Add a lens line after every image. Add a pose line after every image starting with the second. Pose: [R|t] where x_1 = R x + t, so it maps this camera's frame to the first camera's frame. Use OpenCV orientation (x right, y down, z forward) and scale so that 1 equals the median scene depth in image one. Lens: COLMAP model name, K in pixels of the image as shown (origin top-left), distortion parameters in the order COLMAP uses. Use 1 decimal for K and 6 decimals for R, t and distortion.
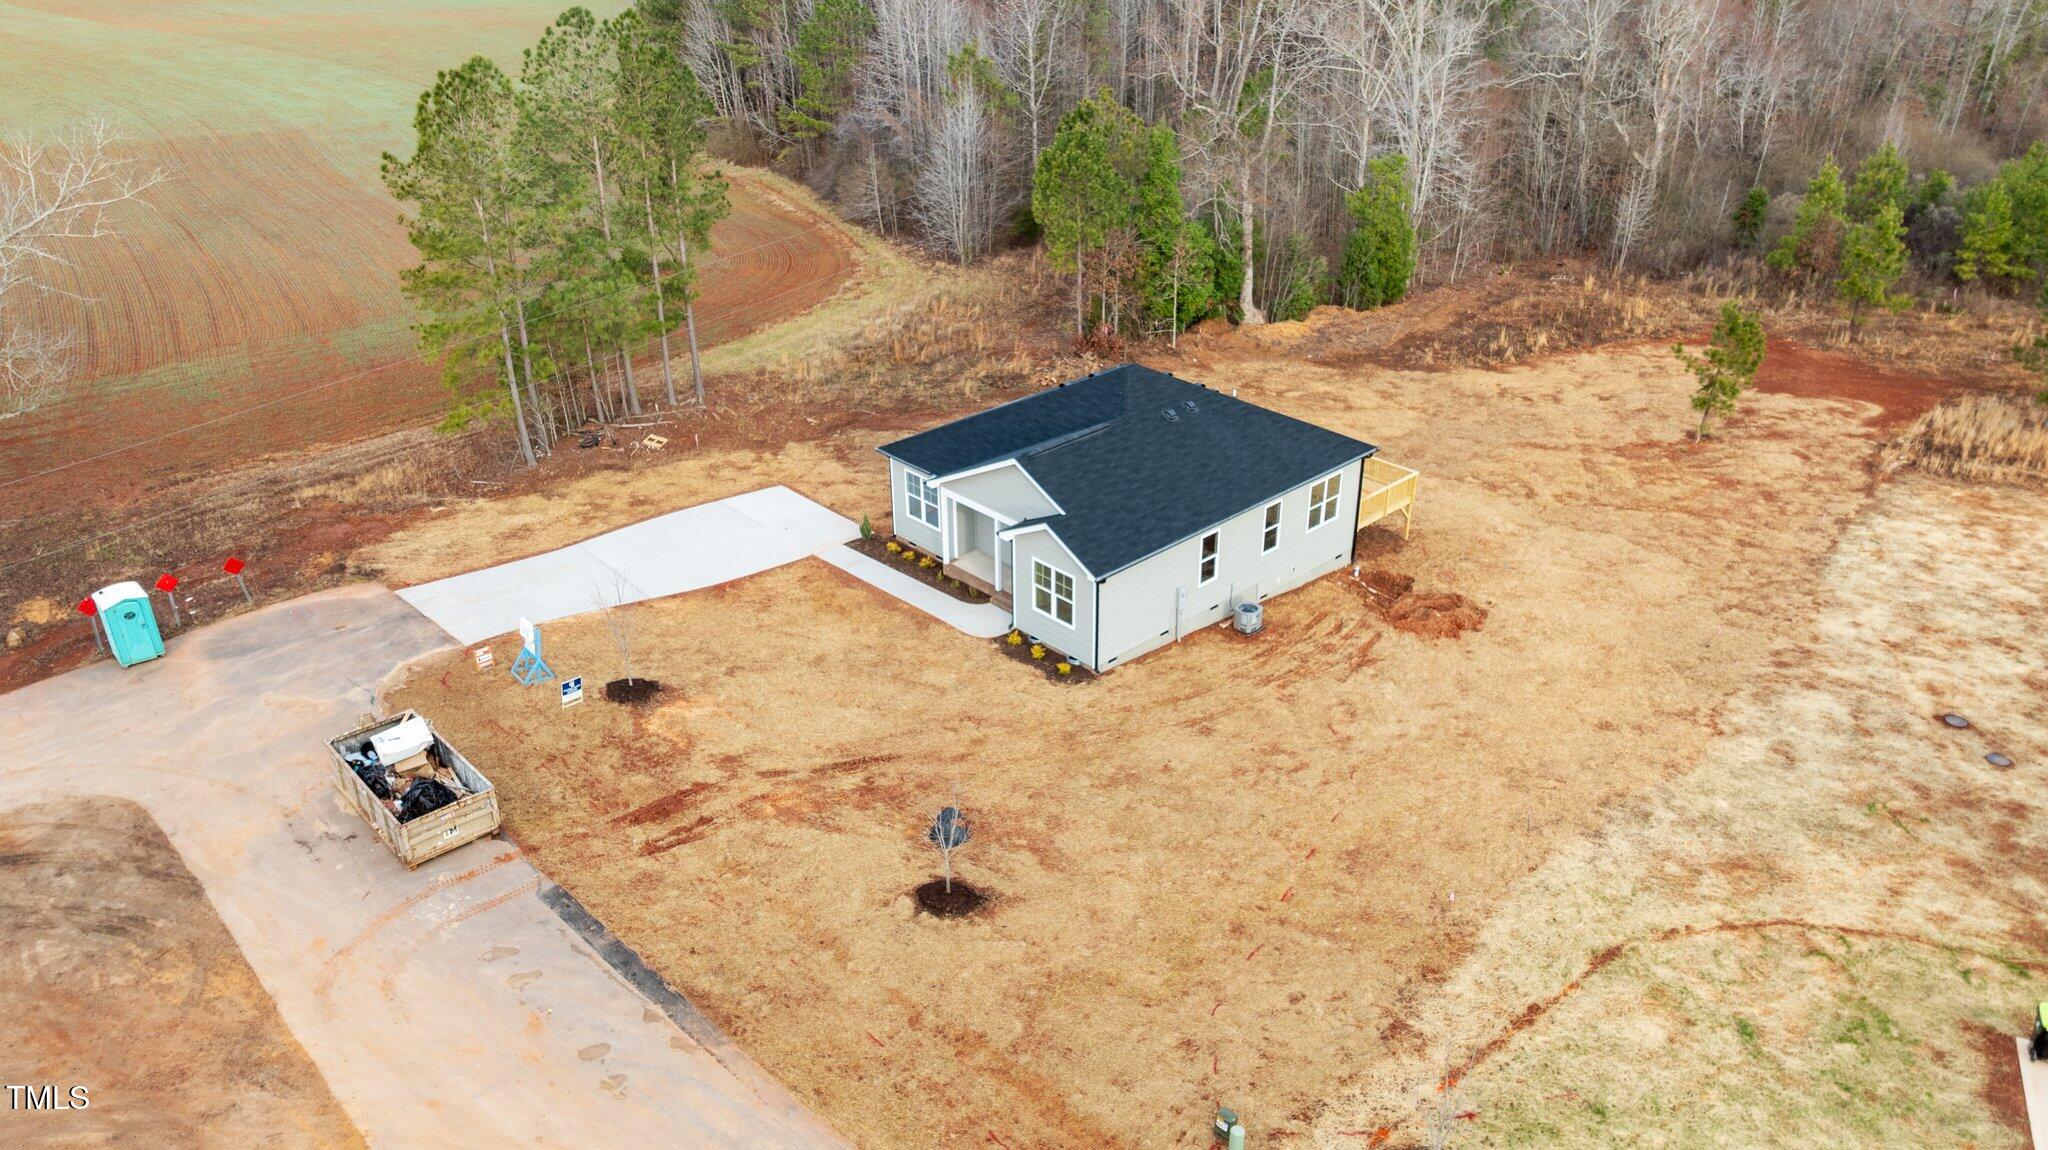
lens RADIAL K [[1435.4, 0, 1024.0], [0, 1435.4, 575.0], [0, 0, 1]] dist [-0.044844, 0.045989]
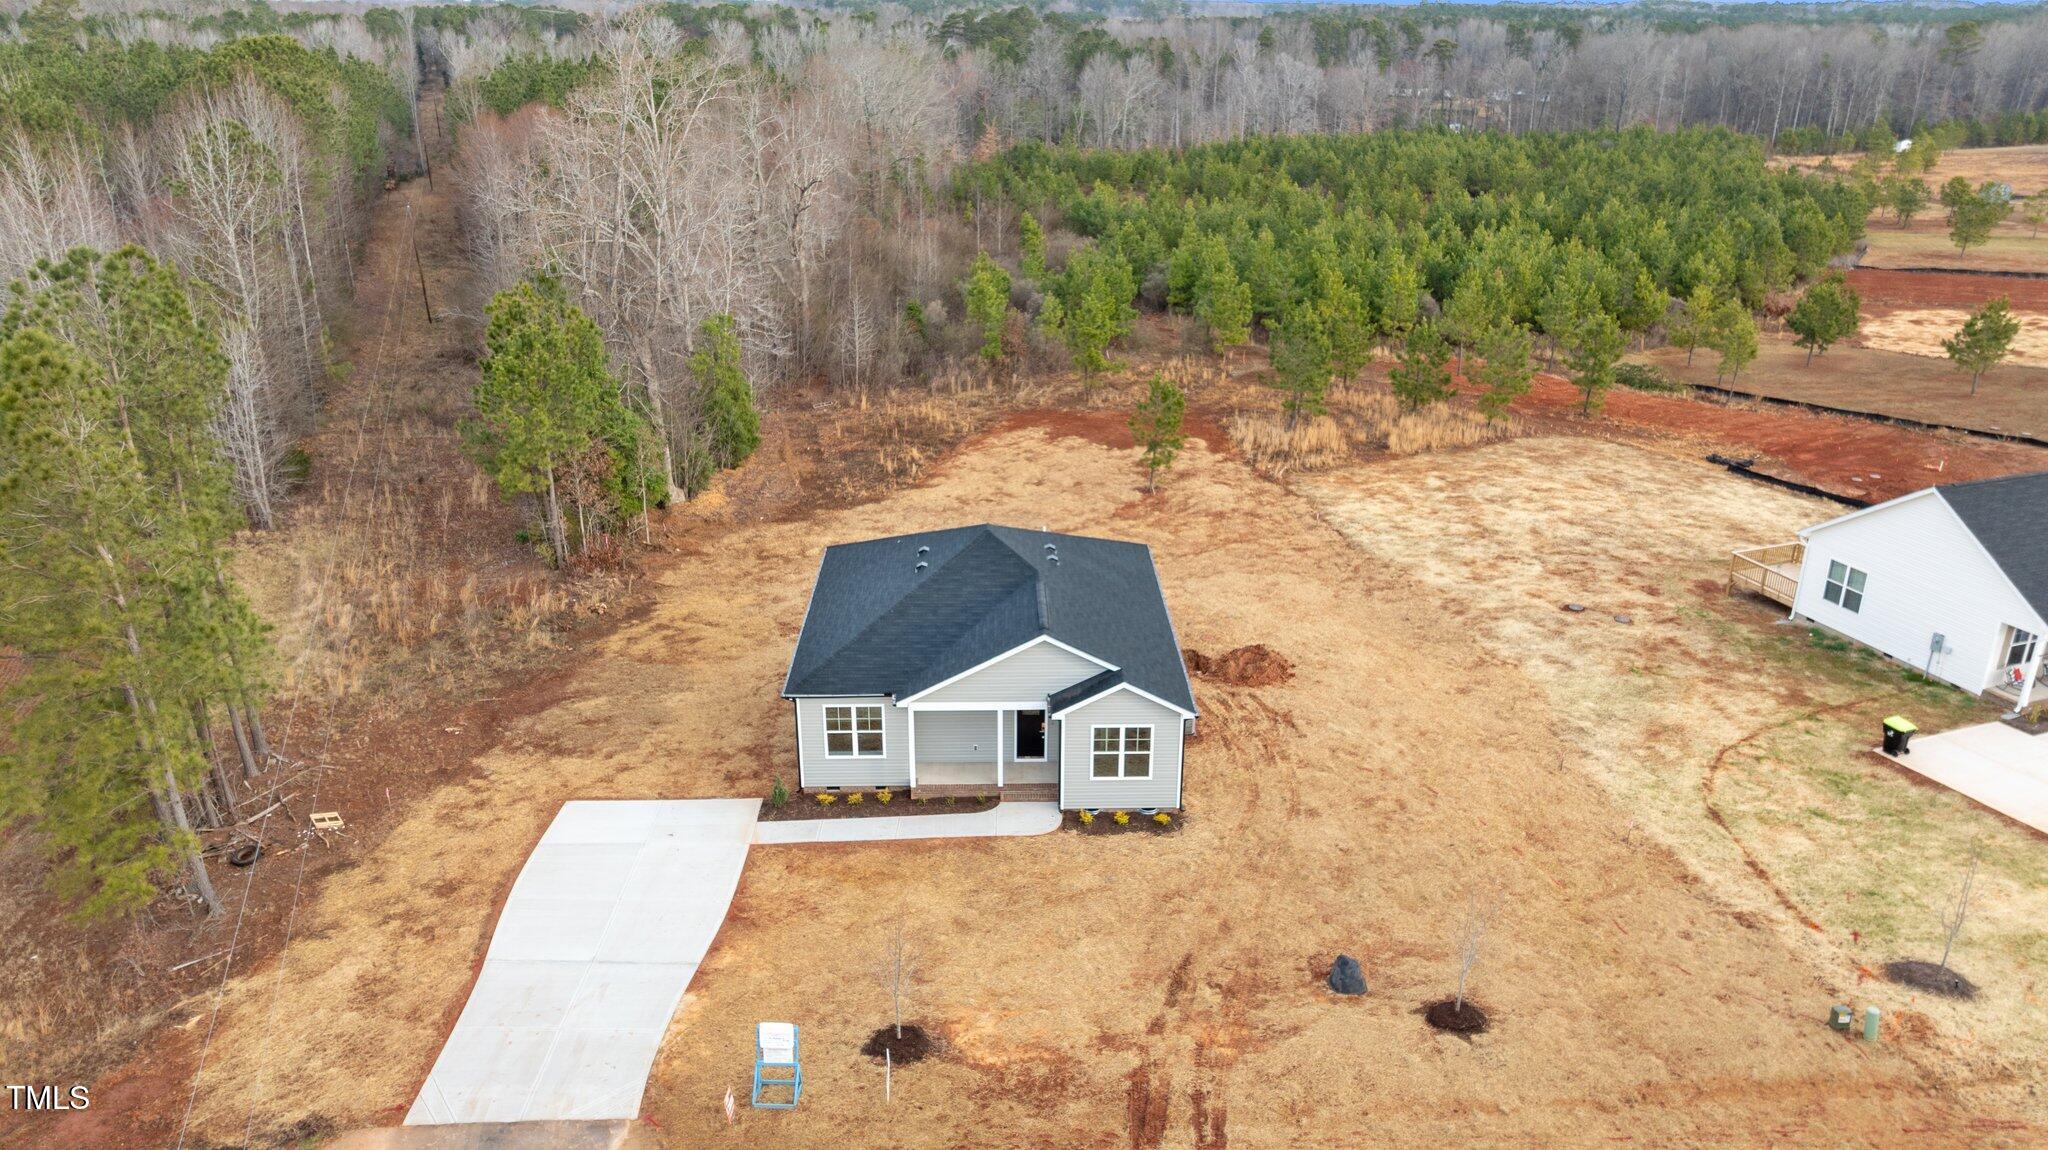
lens RADIAL K [[1434.5, 0, 1029.4], [0, 1434.5, 648.7], [0, 0, 1]] dist [-0.030346, 0.000895]
pose [[0.667353, -0.300392, 0.681472, -0.588209], [0.342038, 0.936457, 0.077837, -0.133240], [-0.661551, 0.181145, 0.727693, 0.297059]]
